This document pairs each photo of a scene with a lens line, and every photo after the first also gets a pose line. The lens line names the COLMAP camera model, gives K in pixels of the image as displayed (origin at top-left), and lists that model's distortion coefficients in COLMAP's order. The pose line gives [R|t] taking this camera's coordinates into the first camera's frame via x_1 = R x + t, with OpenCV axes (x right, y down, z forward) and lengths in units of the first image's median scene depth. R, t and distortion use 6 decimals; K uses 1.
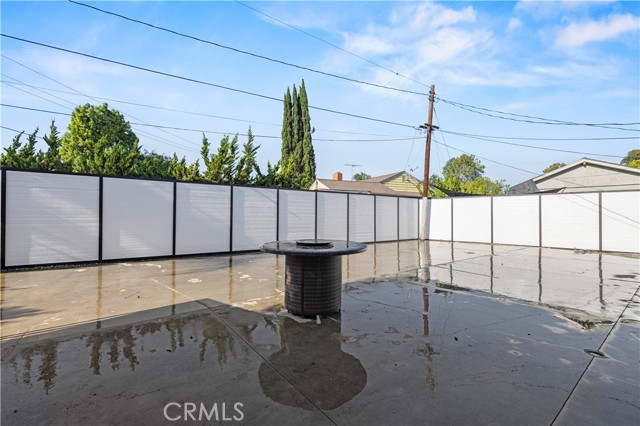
lens RADIAL K [[272.9, 0, 316.2], [0, 272.9, 212.5], [0, 0, 1]] dist [0.002643, -0.000586]
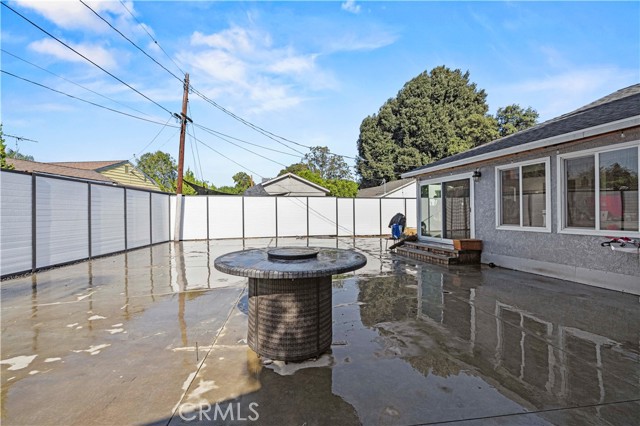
lens RADIAL K [[272.9, 0, 317.1], [0, 272.9, 212.1], [0, 0, 1]] dist [0.002643, -0.000586]
pose [[0.502670, -0.006672, 0.864452, -0.154386], [0.002188, 0.999977, 0.006446, -0.000390], [-0.864475, -0.001349, 0.502673, 0.150145]]
